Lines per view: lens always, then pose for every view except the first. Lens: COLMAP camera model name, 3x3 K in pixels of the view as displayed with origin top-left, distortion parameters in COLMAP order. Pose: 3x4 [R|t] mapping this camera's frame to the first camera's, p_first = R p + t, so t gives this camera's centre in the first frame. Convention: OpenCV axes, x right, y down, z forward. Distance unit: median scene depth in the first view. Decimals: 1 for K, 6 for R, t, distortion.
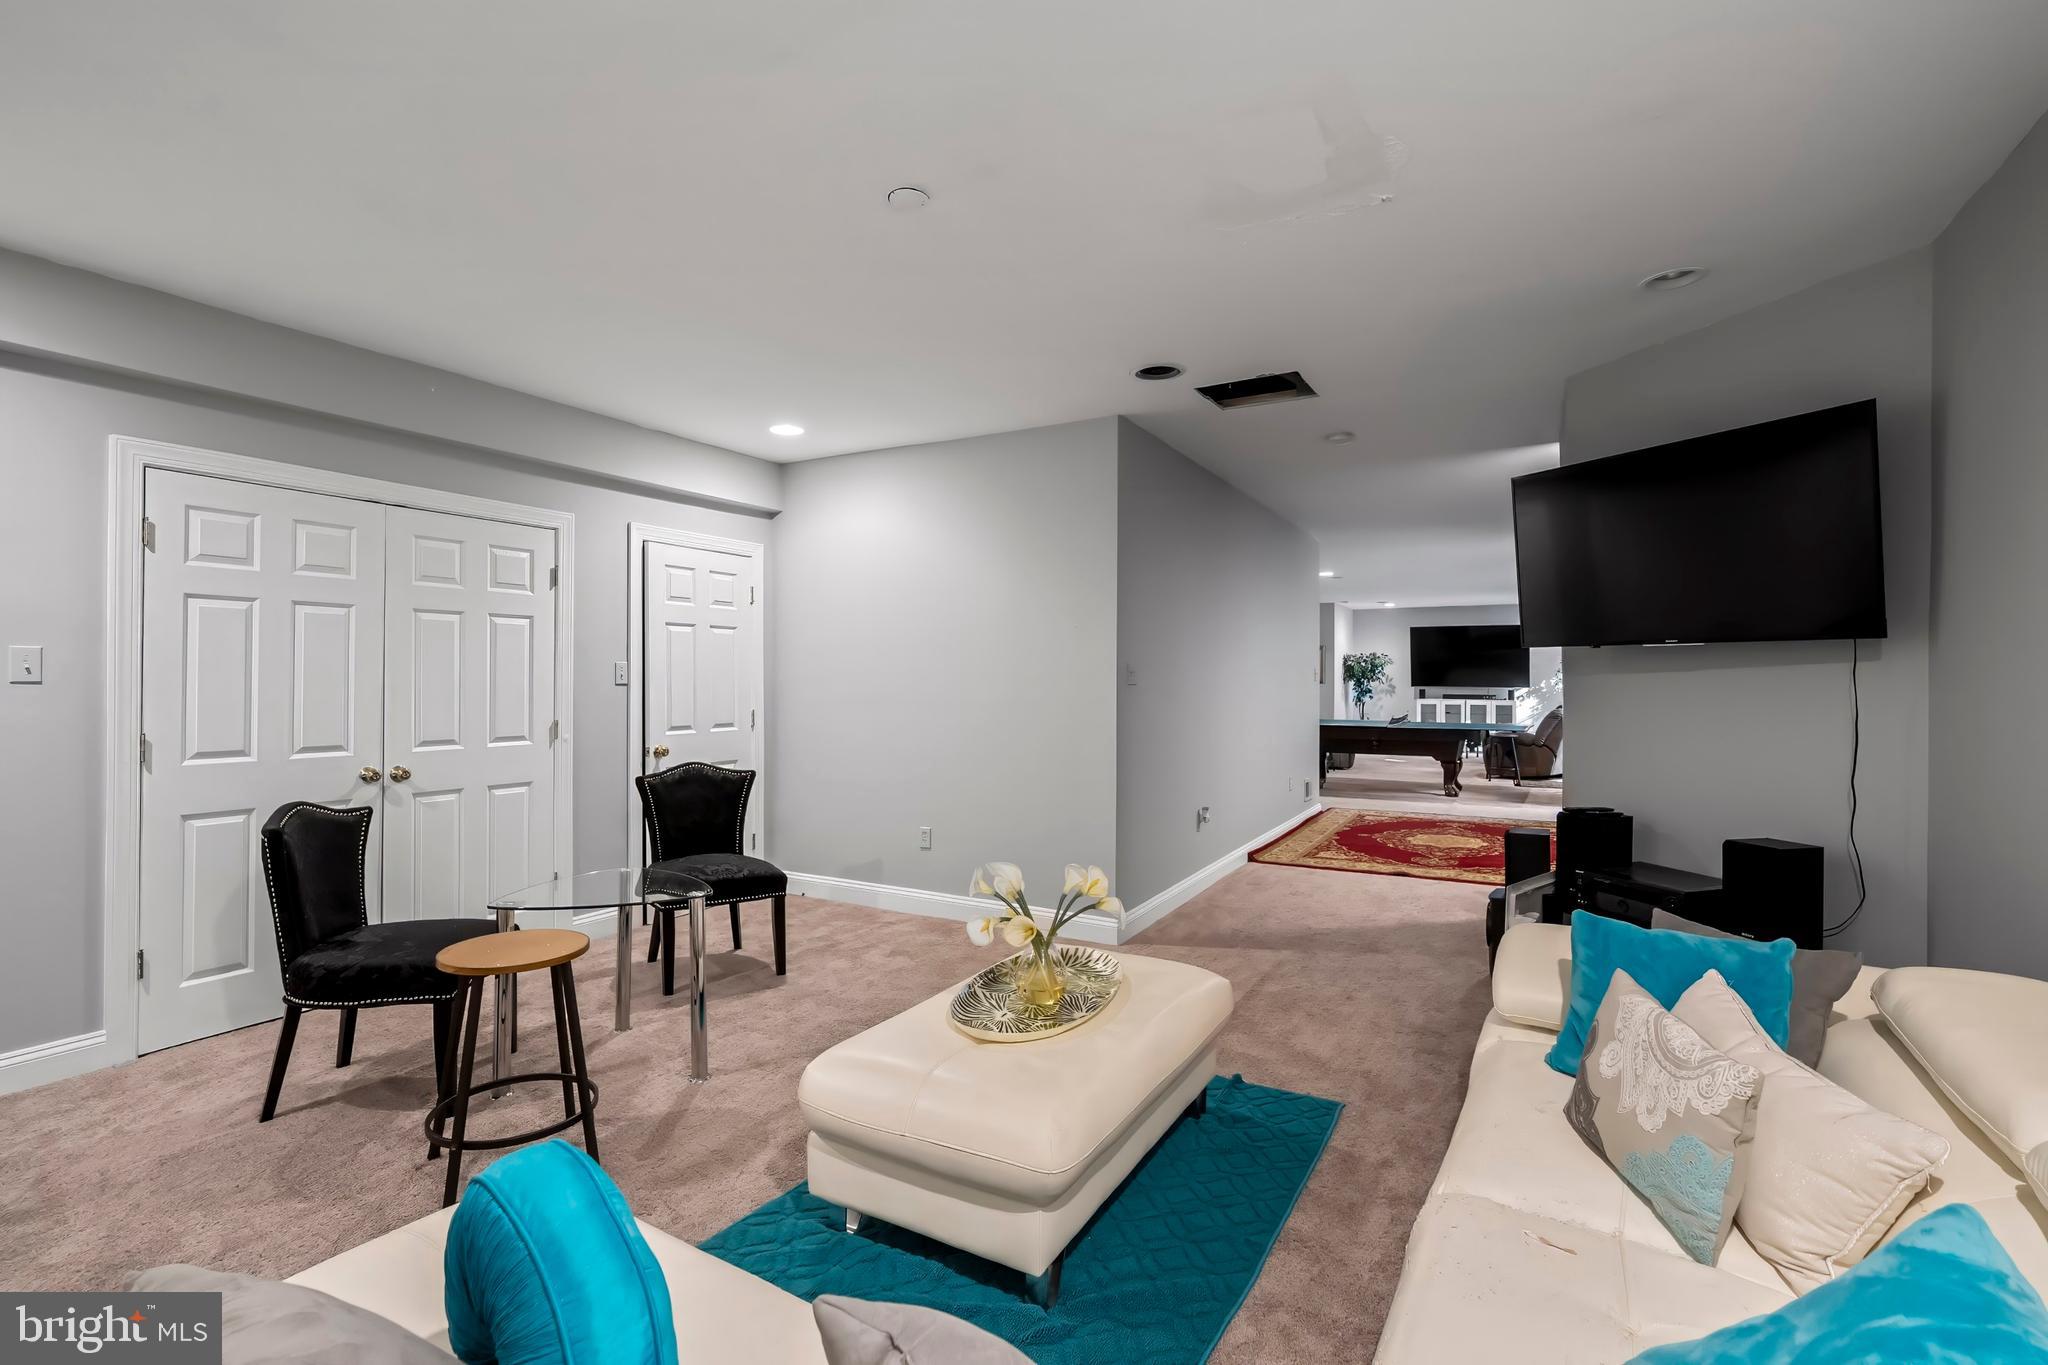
lens RADIAL K [[943.2, 0, 1021.3], [0, 943.2, 684.1], [0, 0, 1]] dist [-0.001512, 0.004588]
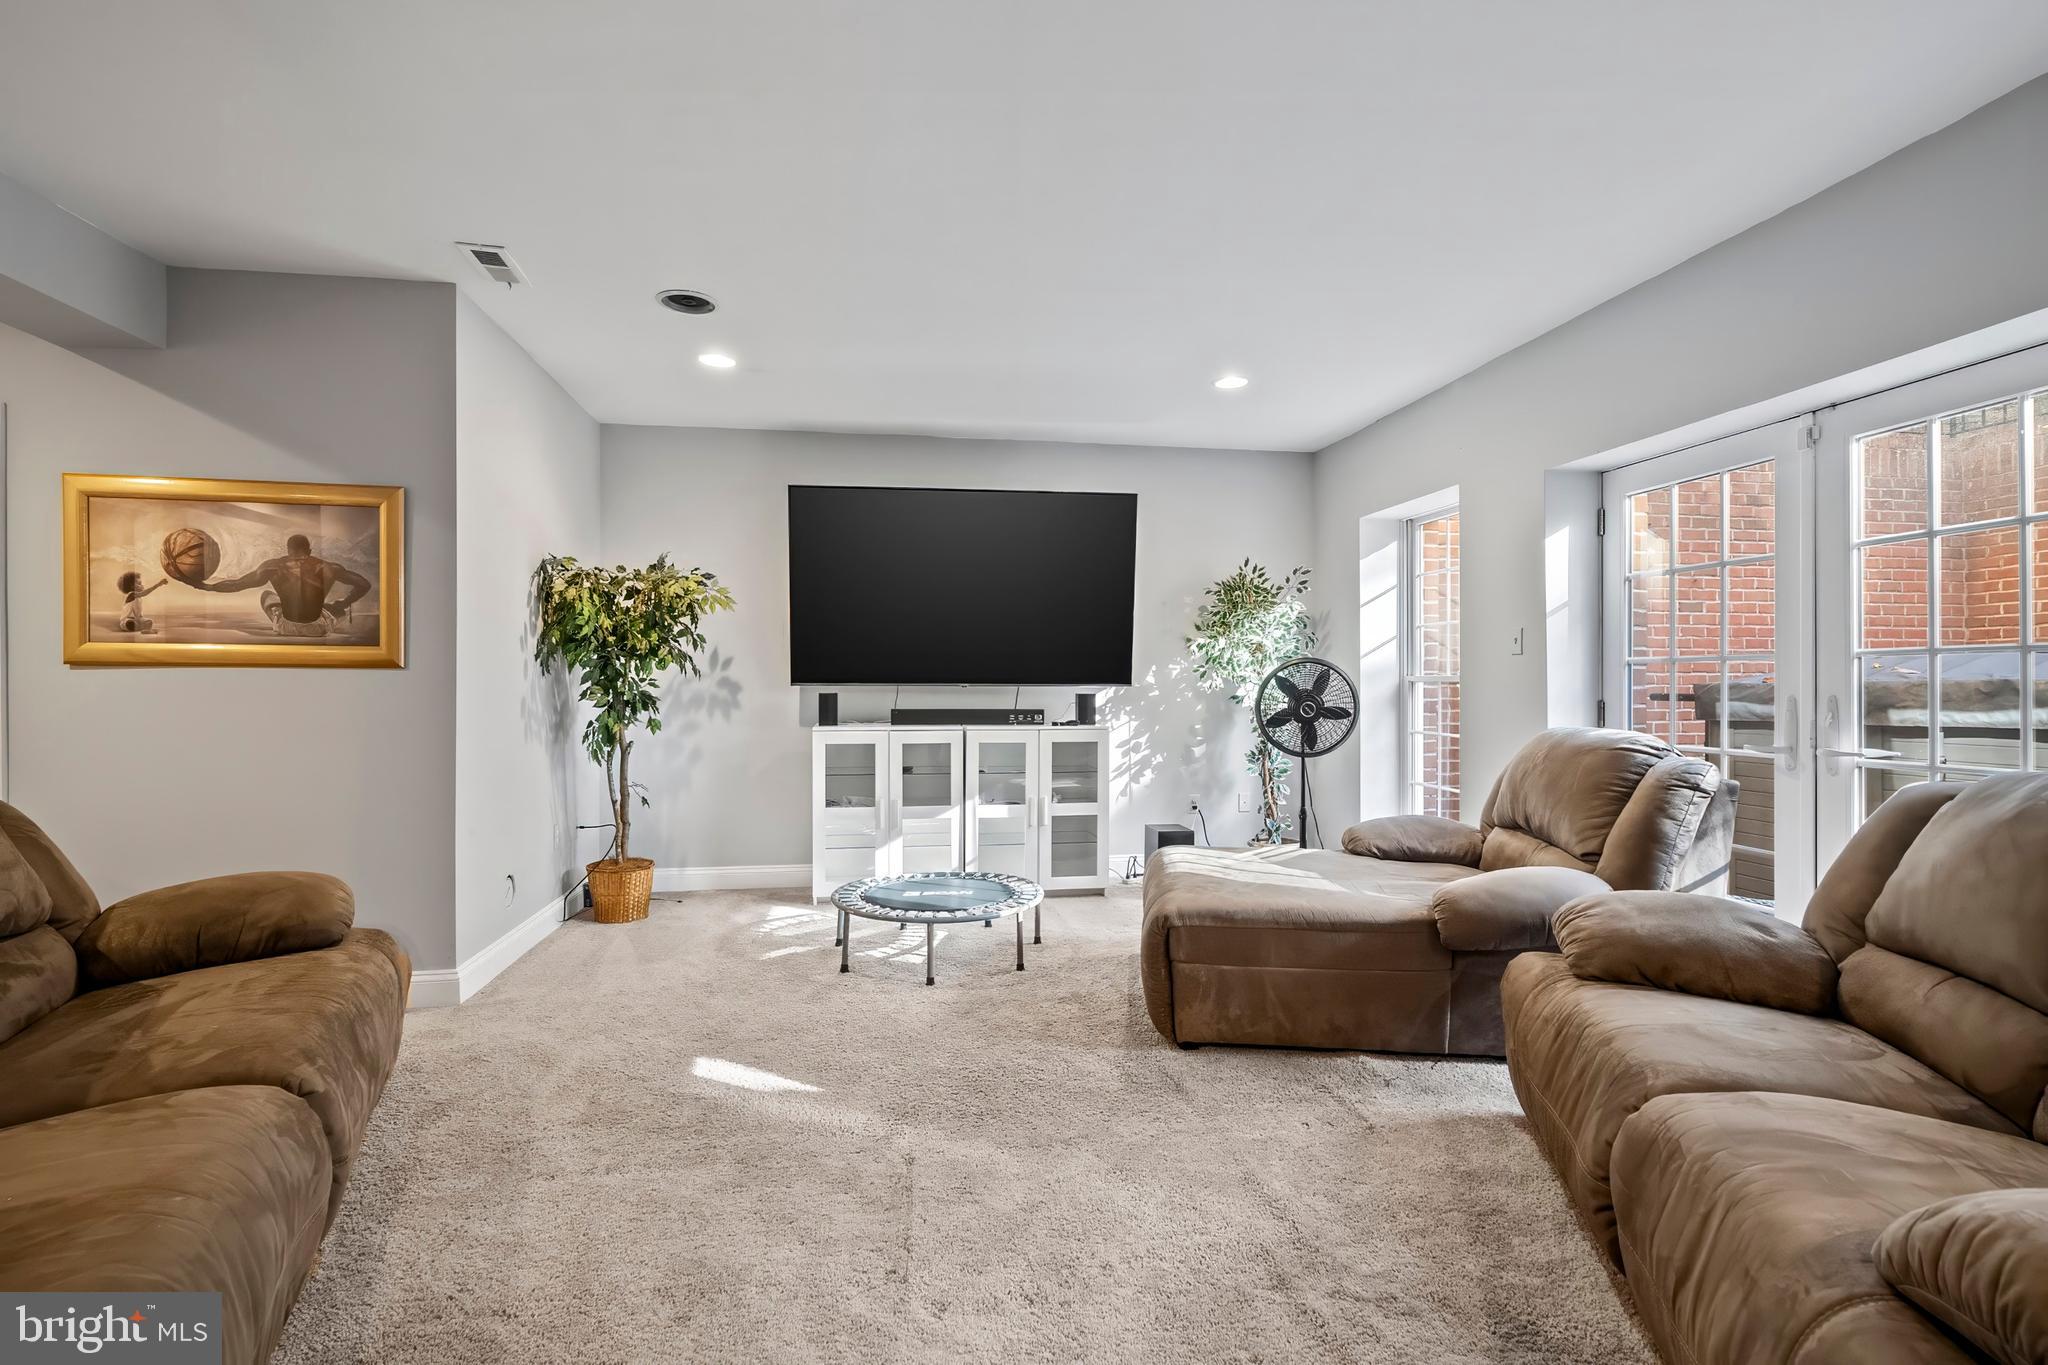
lens RADIAL K [[943.2, 0, 1024.0], [0, 943.2, 685.7], [0, 0, 1]] dist [-0.001512, 0.004588]
pose [[0.786290, -0.004873, 0.617839, 0.291428], [0.002870, 0.999987, 0.004235, 0.001752], [-0.617851, -0.001556, 0.786294, 0.731695]]
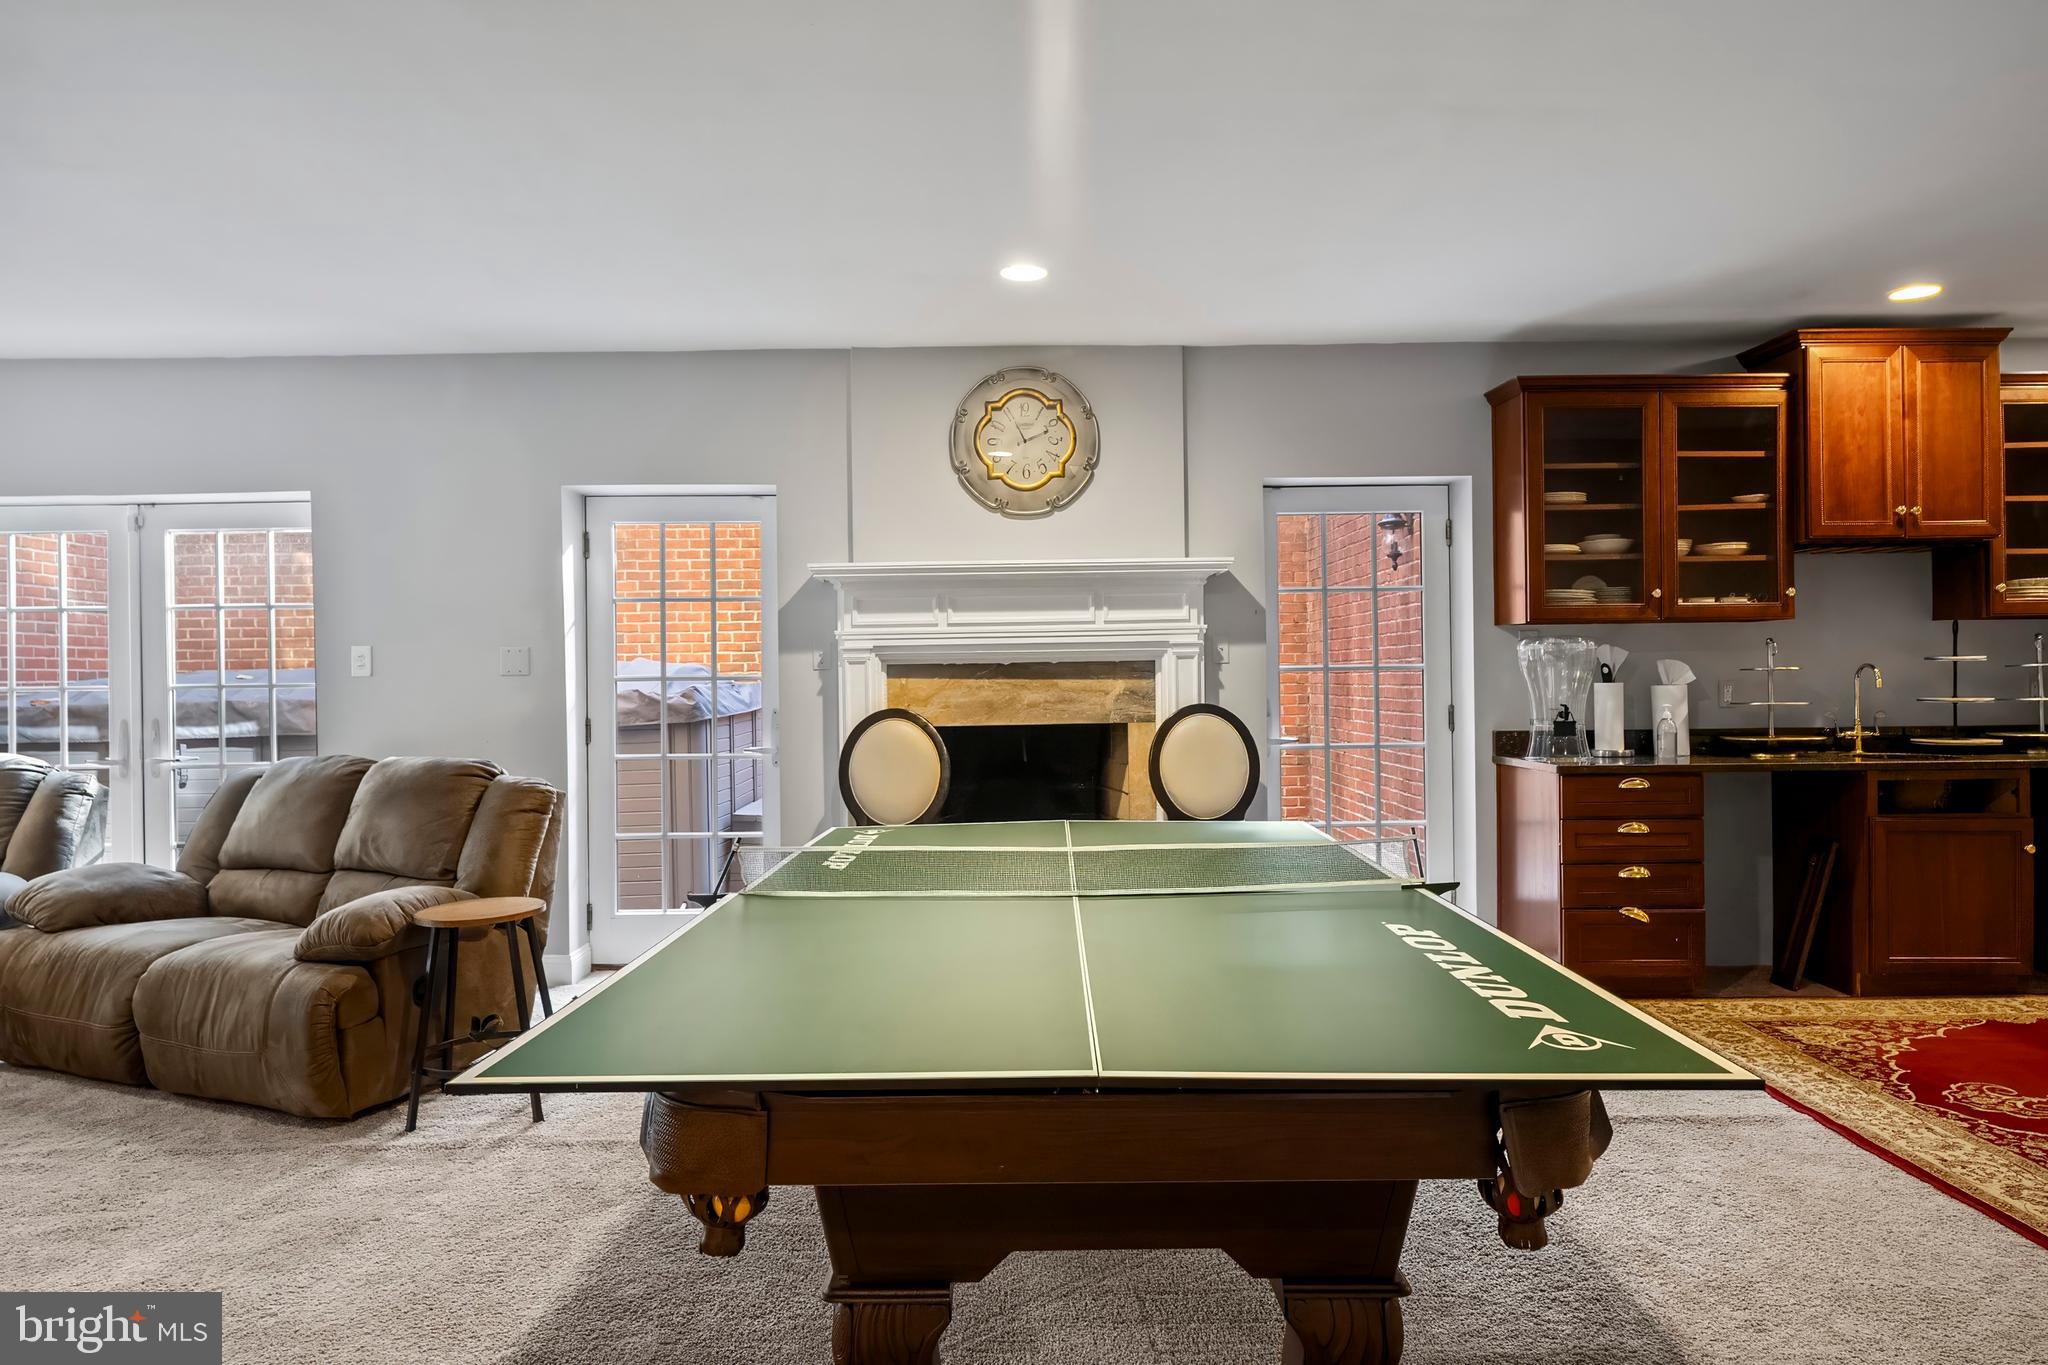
lens RADIAL K [[1324.4, 0, 1014.5], [0, 1324.4, 672.7], [0, 0, 1]] dist [-0.000033, -0.005261]
pose [[-0.481163, 0.005738, 0.876612, 0.120368], [0.010164, 0.999948, -0.000967, -0.004248], [-0.876572, 0.008445, -0.481197, 0.747662]]
